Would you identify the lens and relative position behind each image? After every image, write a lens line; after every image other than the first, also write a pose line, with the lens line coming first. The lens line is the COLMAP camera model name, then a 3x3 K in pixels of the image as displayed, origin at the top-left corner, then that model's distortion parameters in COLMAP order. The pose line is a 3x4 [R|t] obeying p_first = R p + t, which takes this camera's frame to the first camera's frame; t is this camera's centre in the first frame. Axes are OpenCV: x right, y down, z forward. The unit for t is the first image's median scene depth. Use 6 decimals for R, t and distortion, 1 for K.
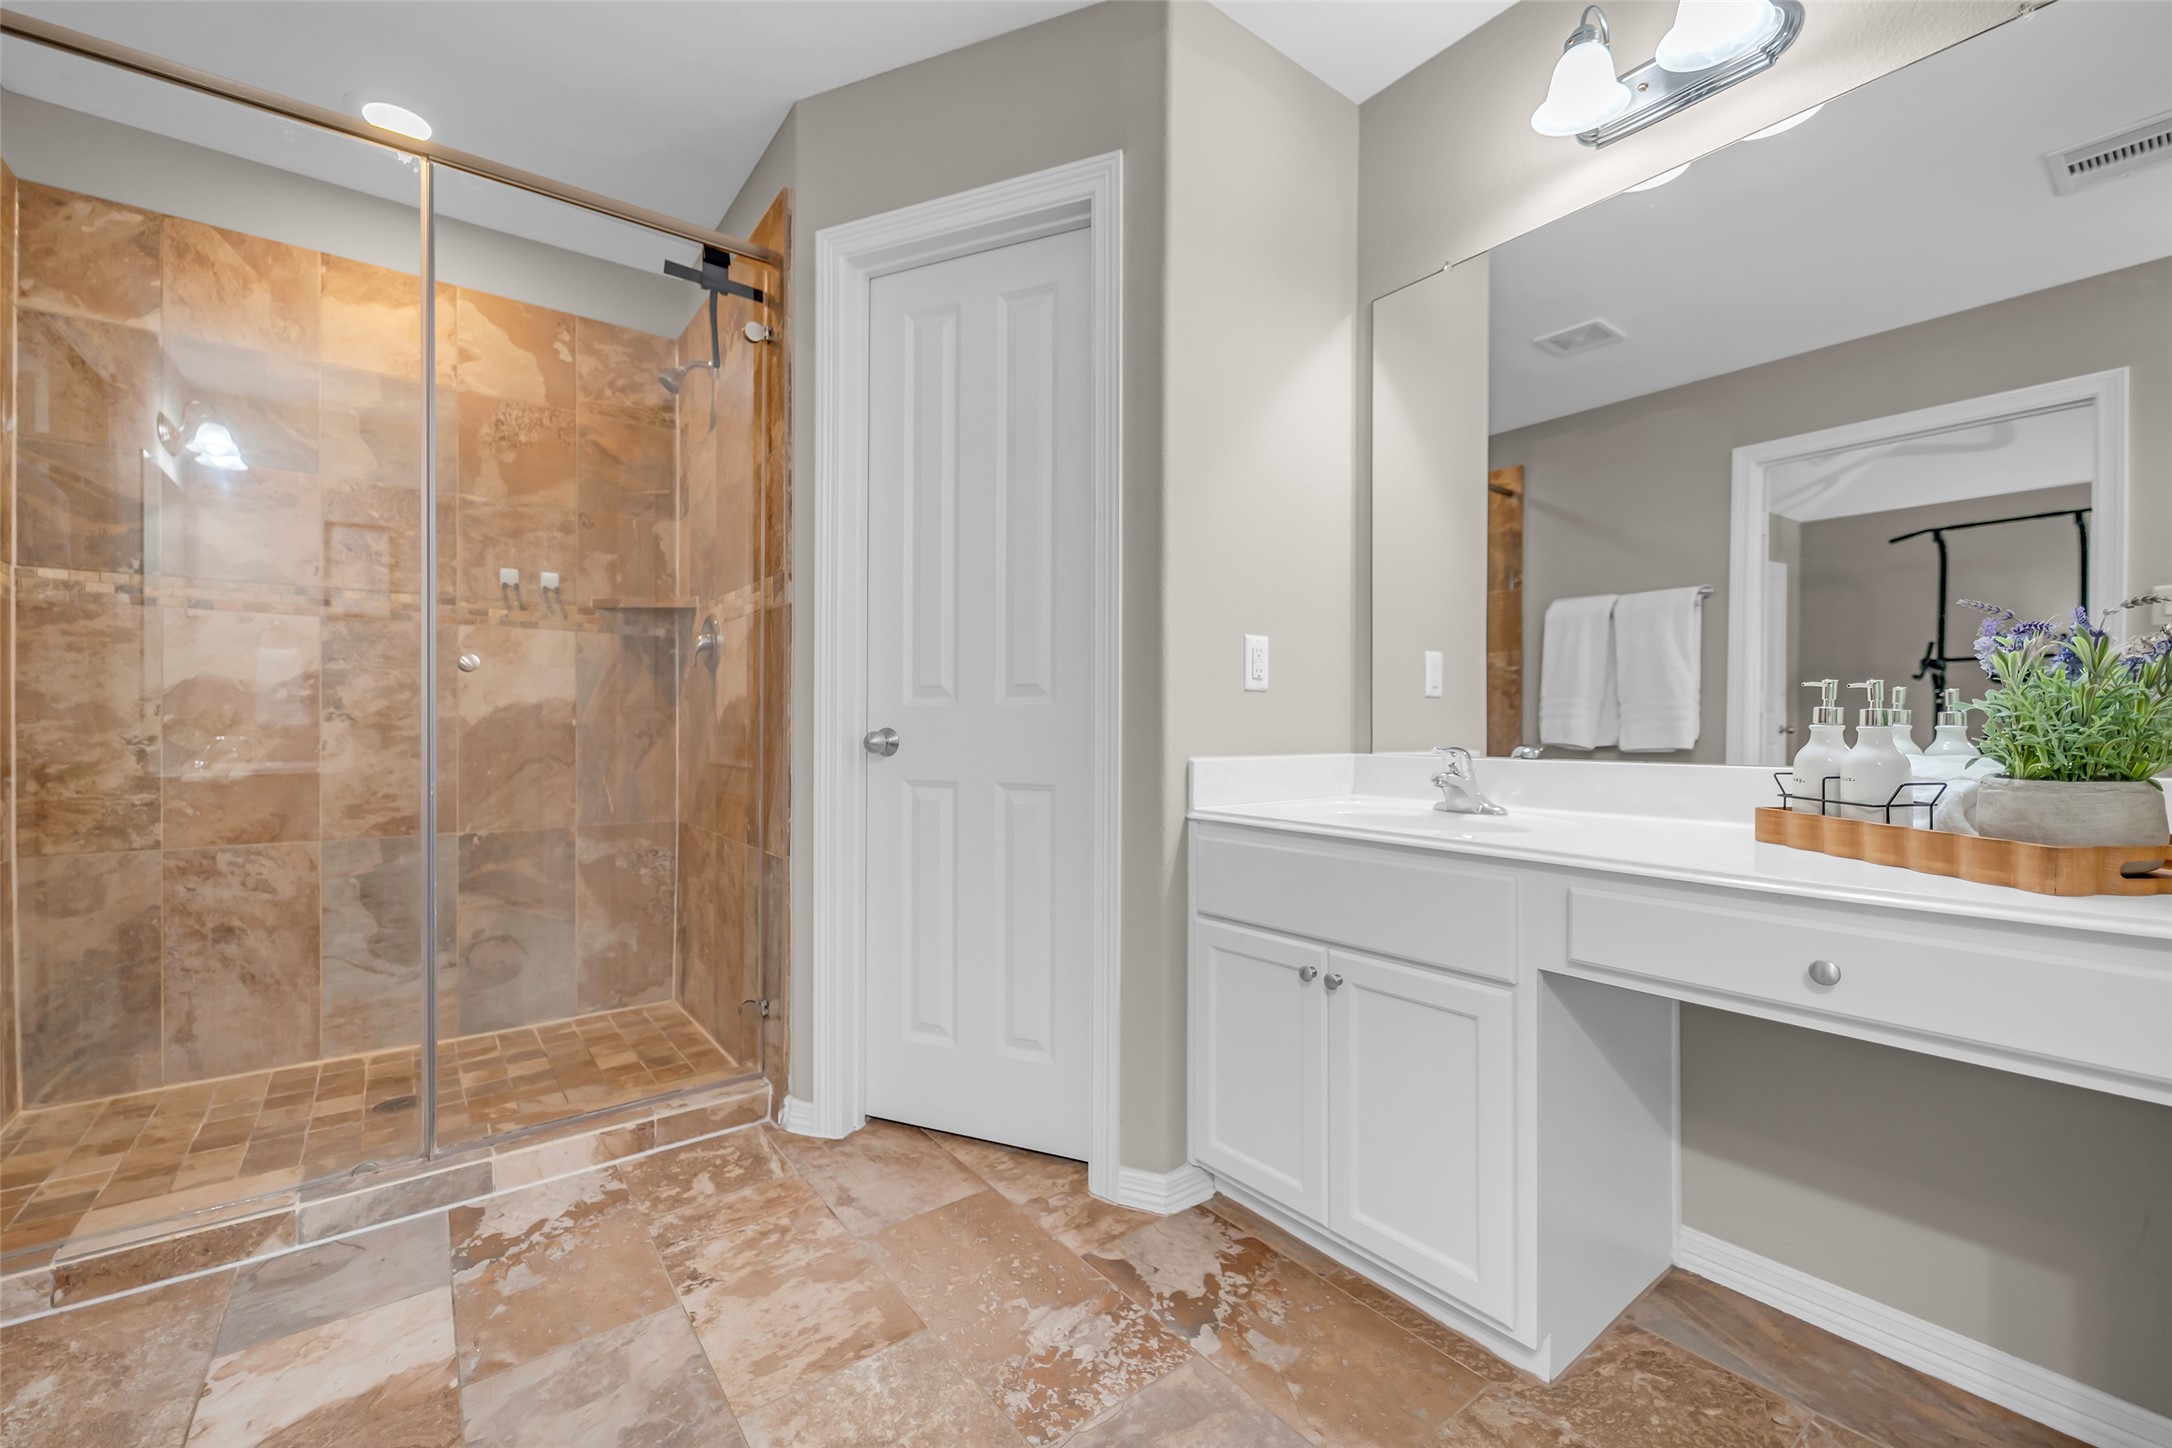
lens RADIAL K [[875.4, 0, 1077.3], [0, 875.4, 780.5], [0, 0, 1]] dist [0.002612, -0.001431]
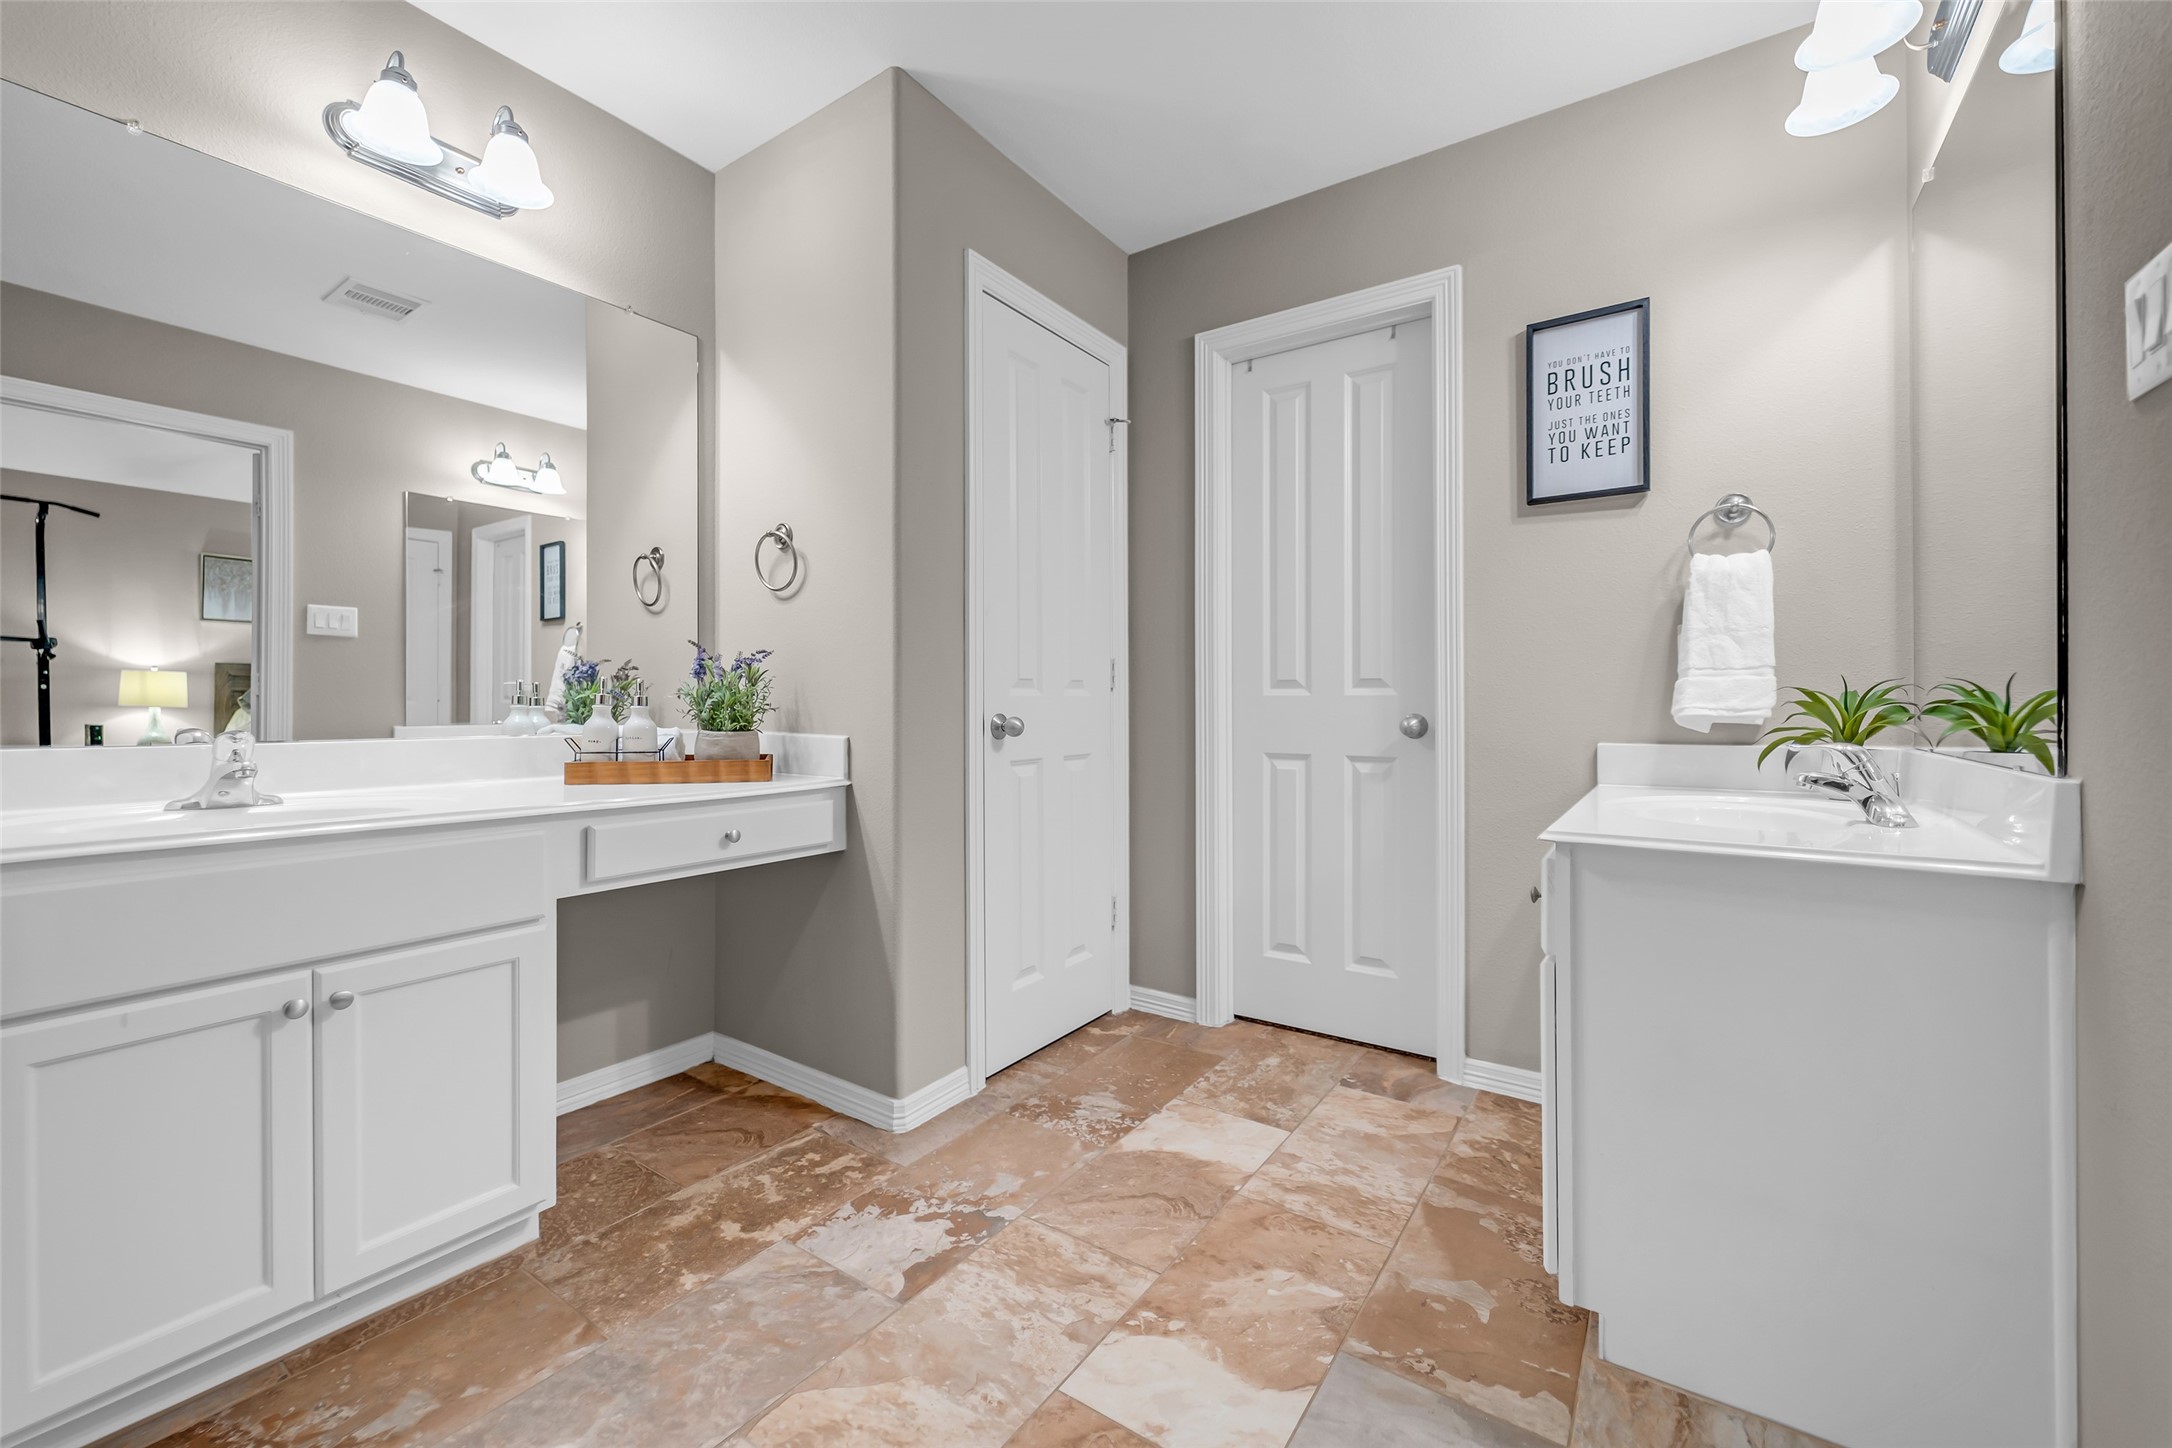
lens RADIAL K [[875.4, 0, 1084.9], [0, 875.4, 708.3], [0, 0, 1]] dist [0.002612, -0.001431]
pose [[-0.310390, -0.005093, 0.950596, -0.927423], [0.065776, 0.997474, 0.026822, -0.041352], [-0.948331, 0.070852, -0.309271, 0.638012]]
